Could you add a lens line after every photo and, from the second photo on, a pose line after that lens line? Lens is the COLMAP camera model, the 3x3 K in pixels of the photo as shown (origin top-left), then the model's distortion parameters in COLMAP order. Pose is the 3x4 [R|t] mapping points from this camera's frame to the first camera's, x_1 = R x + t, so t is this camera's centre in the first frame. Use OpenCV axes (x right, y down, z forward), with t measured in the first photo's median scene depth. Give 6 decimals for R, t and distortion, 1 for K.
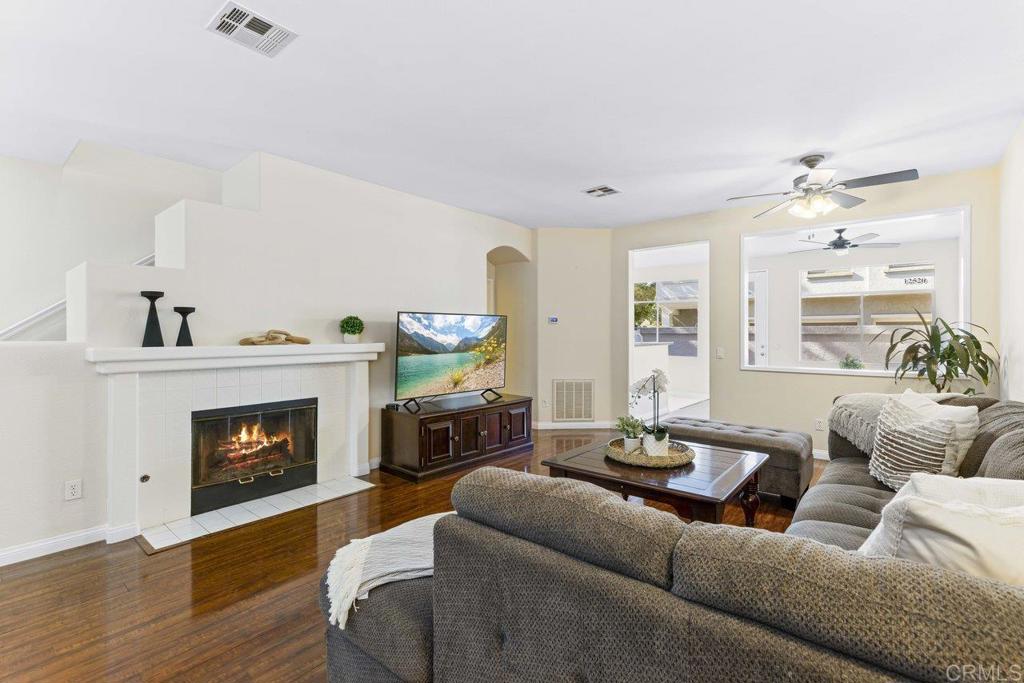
lens RADIAL K [[460.9, 0, 508.4], [0, 460.9, 333.1], [0, 0, 1]] dist [0.009693, -0.002719]
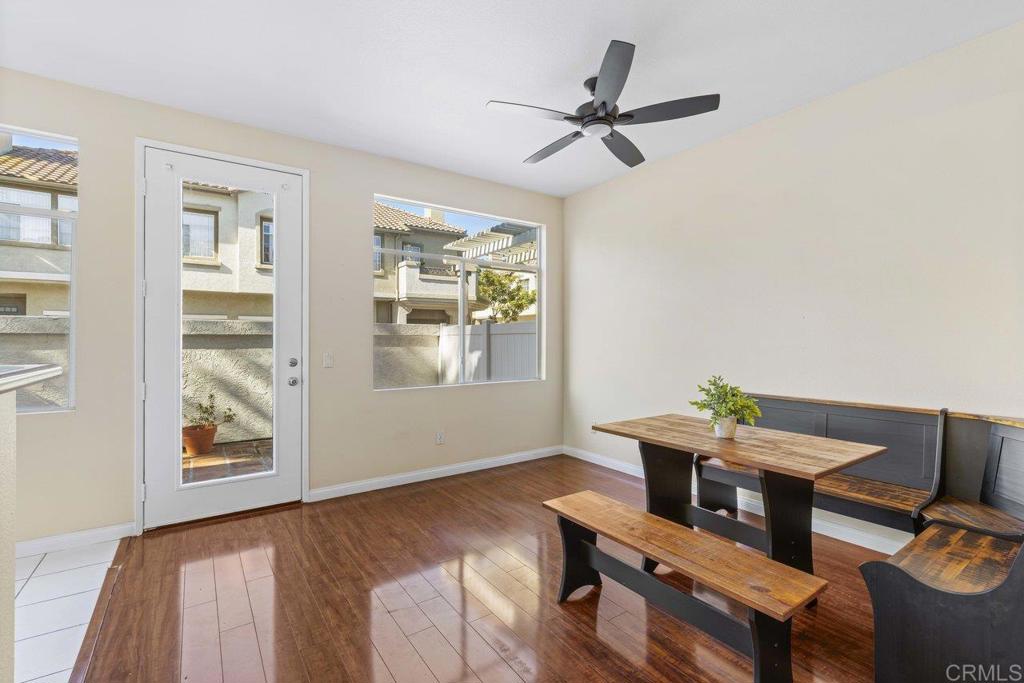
lens RADIAL K [[460.9, 0, 513.8], [0, 460.9, 338.0], [0, 0, 1]] dist [0.009693, -0.002719]
pose [[0.247951, 0.000008, 0.968773, 0.467979], [0.002840, 0.999996, -0.000735, 0.019745], [-0.968768, 0.002934, 0.247950, 1.590680]]
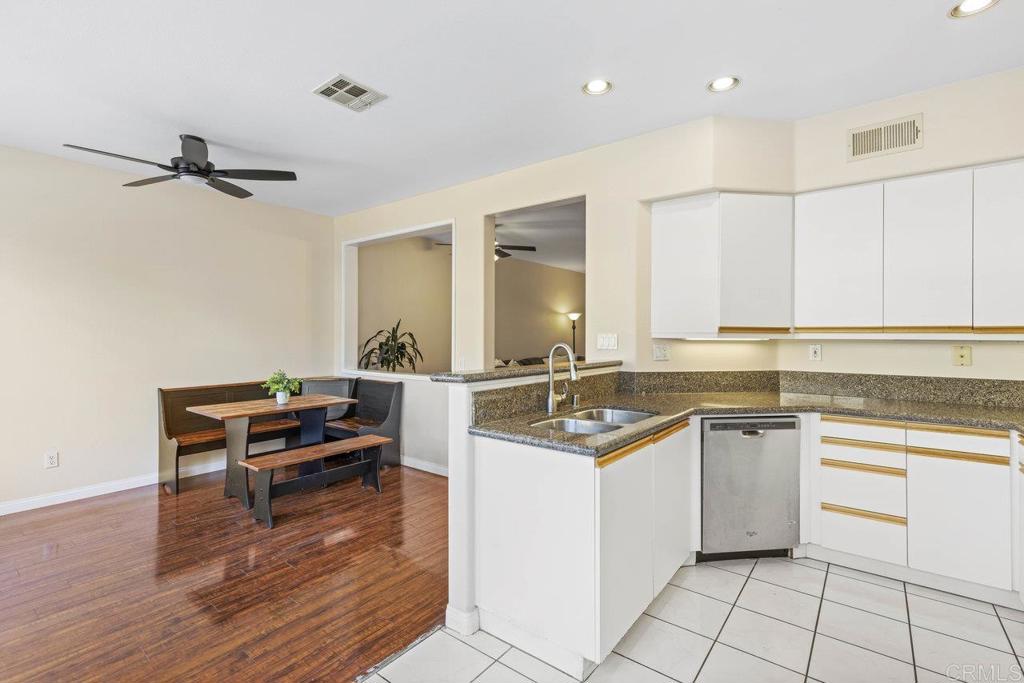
lens RADIAL K [[460.9, 0, 518.4], [0, 460.9, 332.9], [0, 0, 1]] dist [0.009693, -0.002719]
pose [[-0.997326, -0.003575, -0.072997, 0.642387], [-0.003365, 0.999990, -0.003003, -0.011015], [0.073007, -0.002749, -0.997328, 2.528063]]
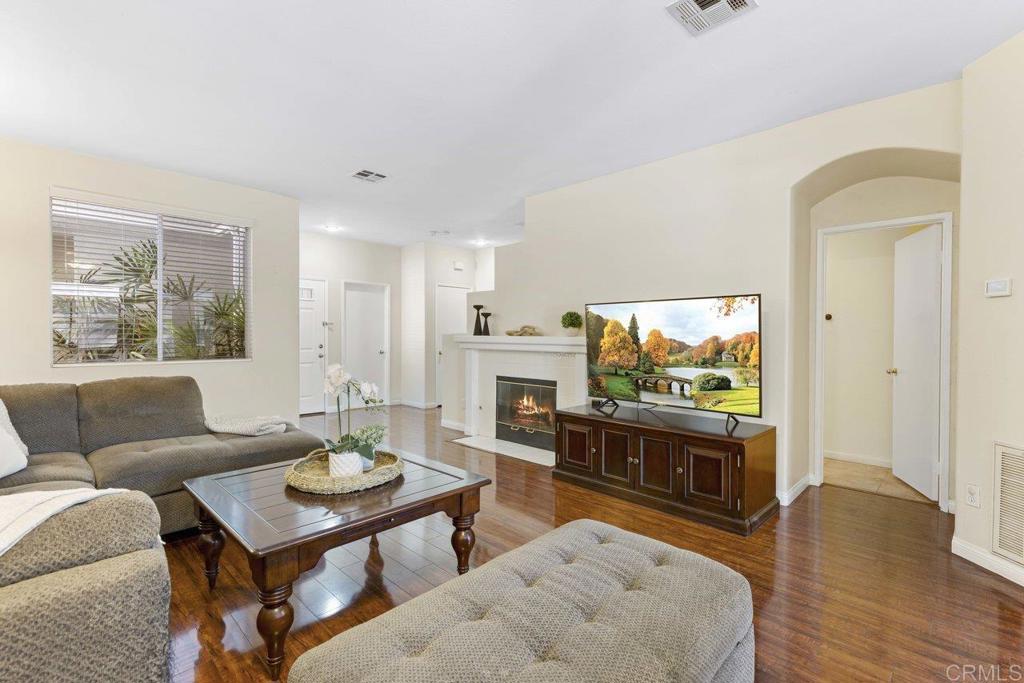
lens RADIAL K [[460.9, 0, 517.4], [0, 460.9, 344.0], [0, 0, 1]] dist [0.009693, -0.002719]
pose [[-0.040534, 0.018930, -0.998999, 0.804217], [-0.004312, 0.999808, 0.019120, 0.020907], [0.999169, 0.005083, -0.040445, 1.000499]]
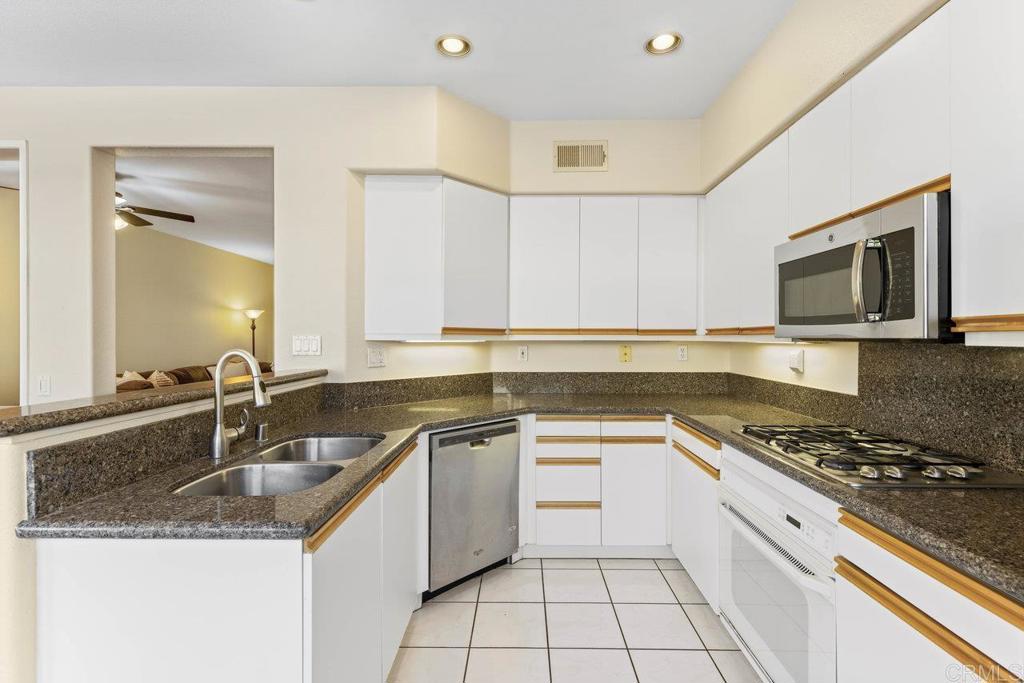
lens RADIAL K [[460.9, 0, 516.5], [0, 460.9, 339.4], [0, 0, 1]] dist [0.009693, -0.002719]
pose [[-0.756608, 0.001861, -0.653866, 0.618548], [-0.002657, 0.999979, 0.005921, -0.011045], [0.653864, 0.006217, -0.756587, 2.375911]]
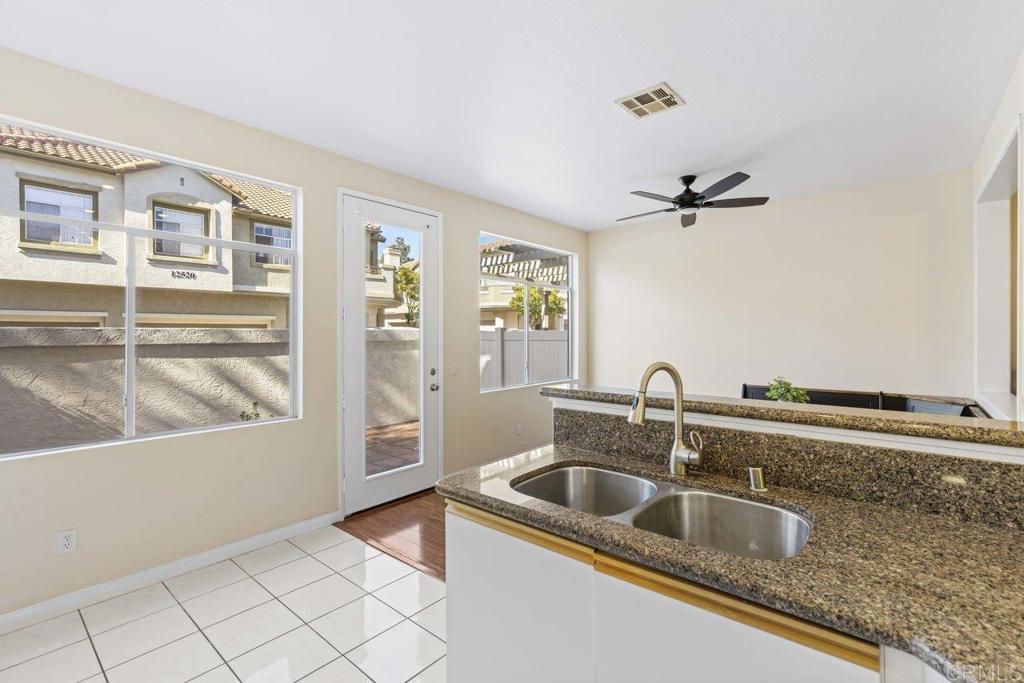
lens RADIAL K [[460.9, 0, 517.5], [0, 460.9, 337.1], [0, 0, 1]] dist [0.009693, -0.002719]
pose [[-0.010702, -0.010223, 0.999890, 0.153261], [0.005242, 0.999933, 0.010280, -0.025443], [-0.999929, 0.005351, -0.010647, 2.031833]]
